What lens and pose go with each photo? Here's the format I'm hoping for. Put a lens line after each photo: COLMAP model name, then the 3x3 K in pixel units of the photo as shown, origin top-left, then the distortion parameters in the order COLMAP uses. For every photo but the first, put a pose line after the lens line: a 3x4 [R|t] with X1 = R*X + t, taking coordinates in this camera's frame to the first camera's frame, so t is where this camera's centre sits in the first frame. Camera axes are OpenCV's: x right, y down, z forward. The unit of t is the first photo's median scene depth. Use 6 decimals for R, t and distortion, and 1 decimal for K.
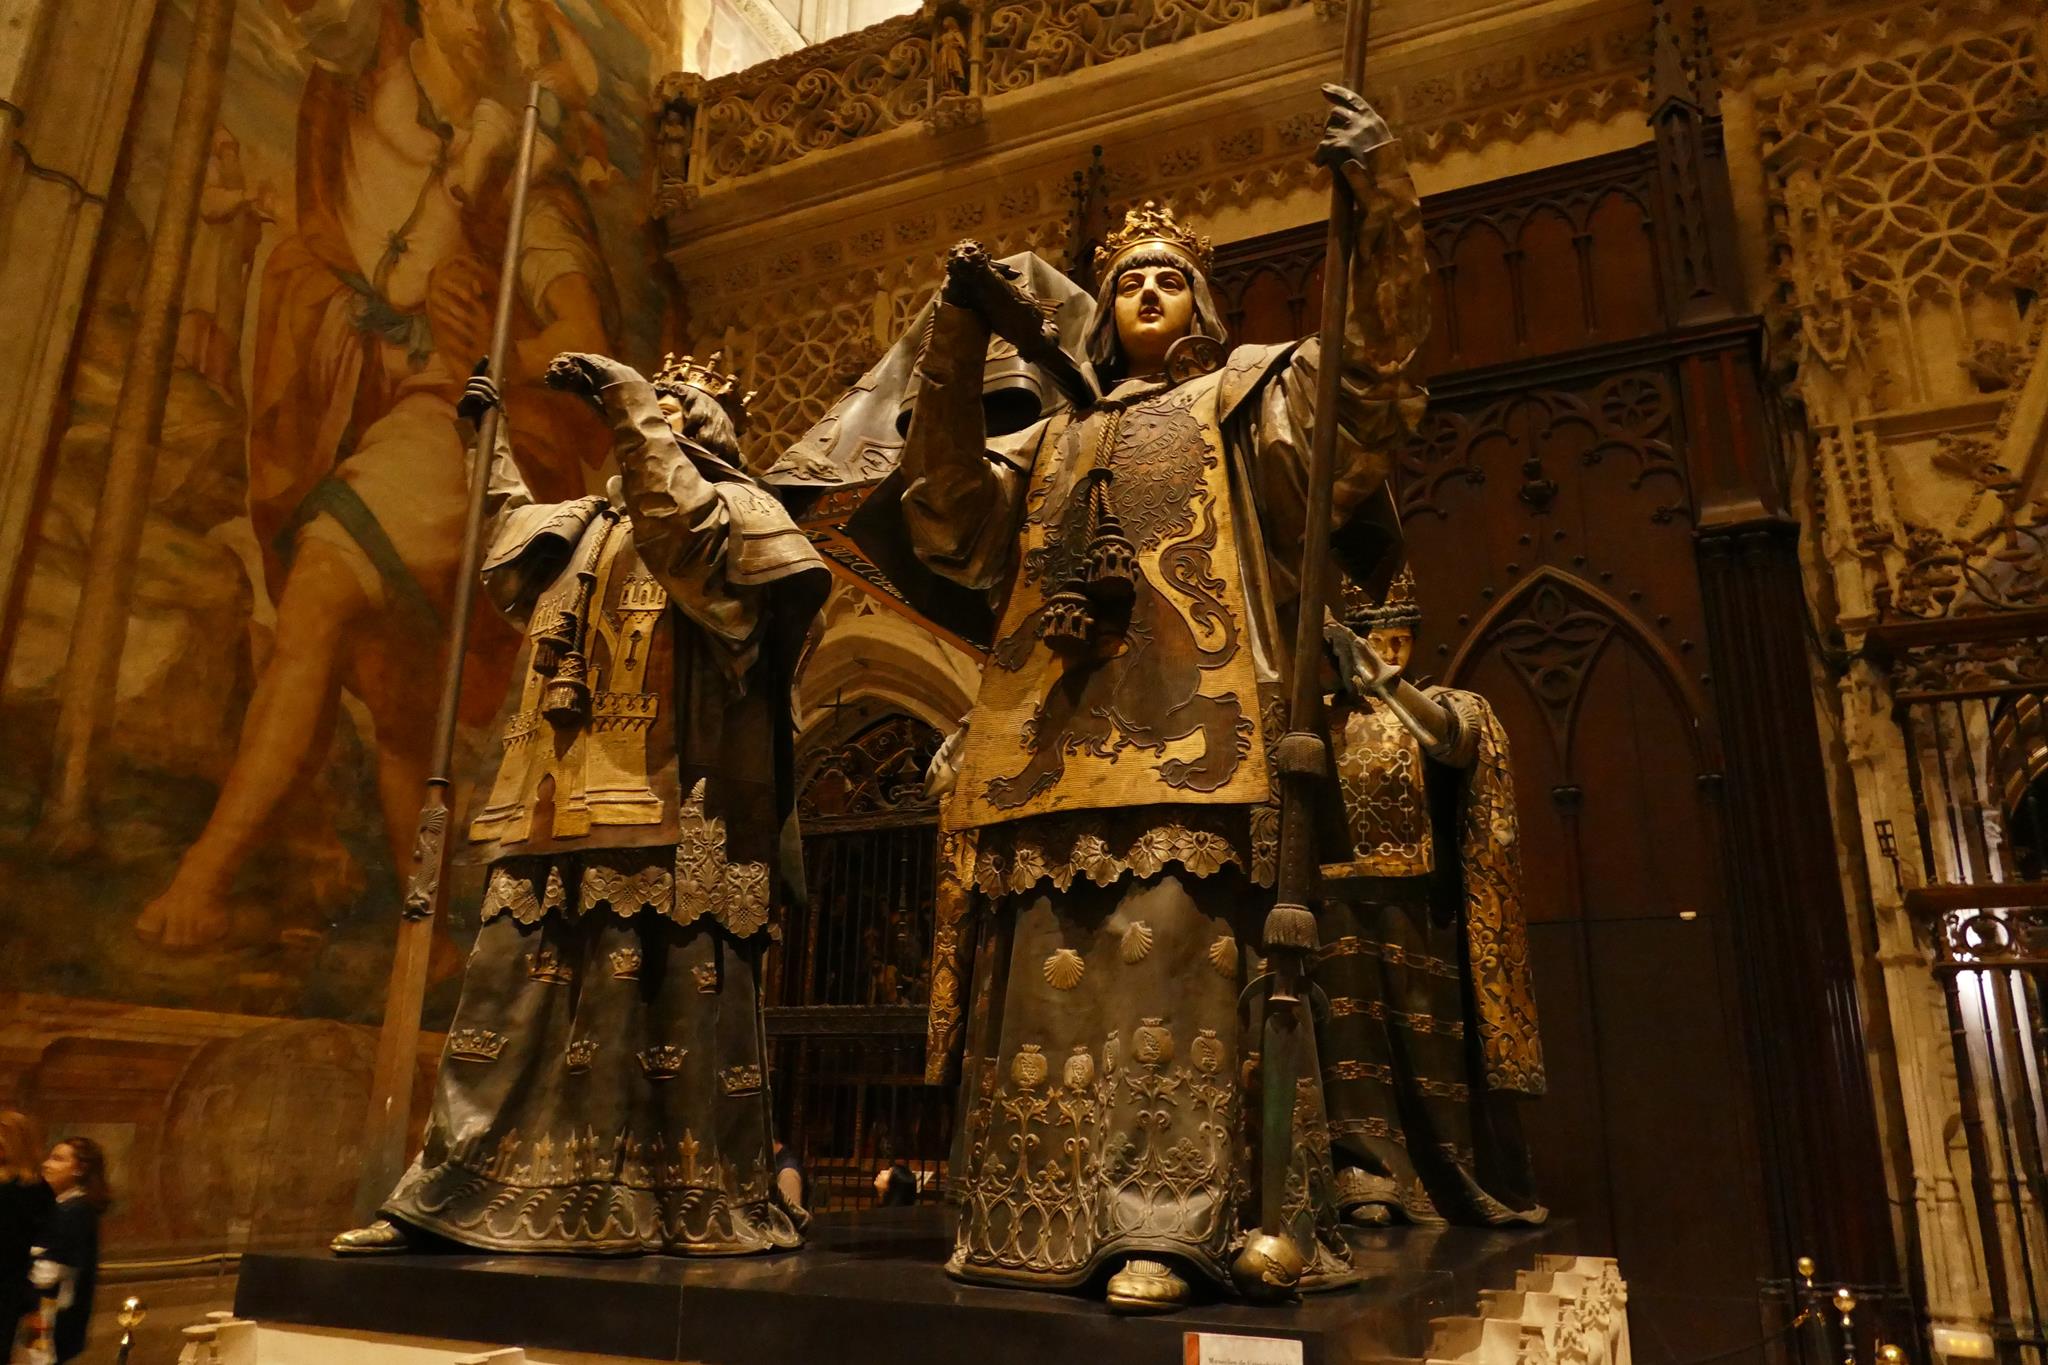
lens RADIAL K [[1451.3, 0, 1034.9], [0, 1451.3, 679.5], [0, 0, 1]] dist [-0.014673, -0.000982]
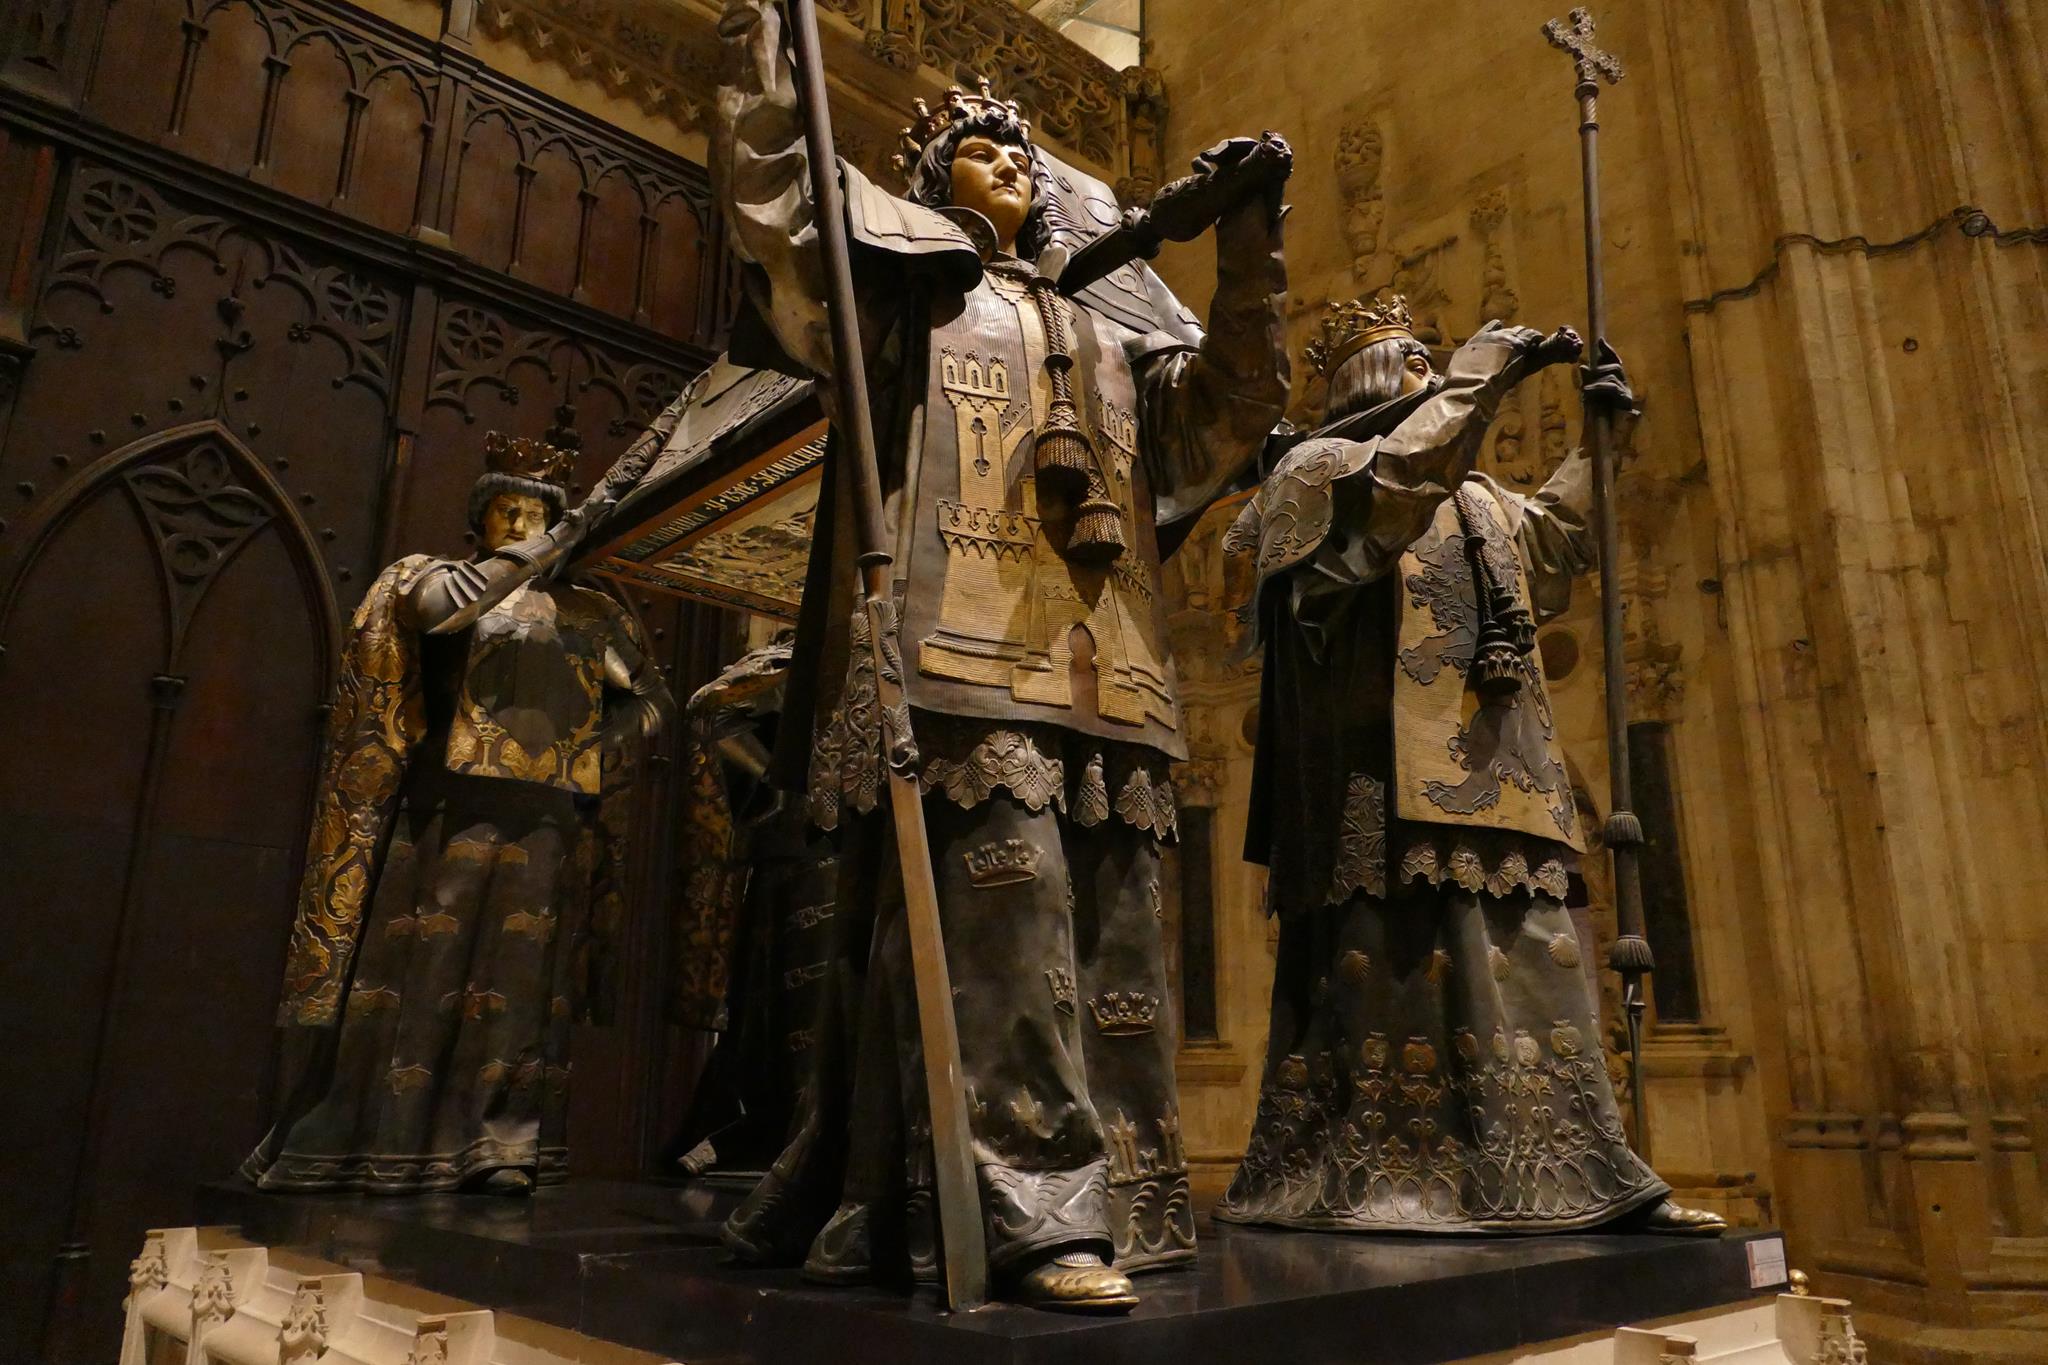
lens RADIAL K [[1451.3, 0, 1032.3], [0, 1451.3, 688.8], [0, 0, 1]] dist [-0.014673, -0.000982]
pose [[0.394073, 0.237207, 0.887941, -1.006445], [-0.276080, 0.952054, -0.131809, 0.204073], [-0.876634, -0.193200, 0.440666, 0.709731]]
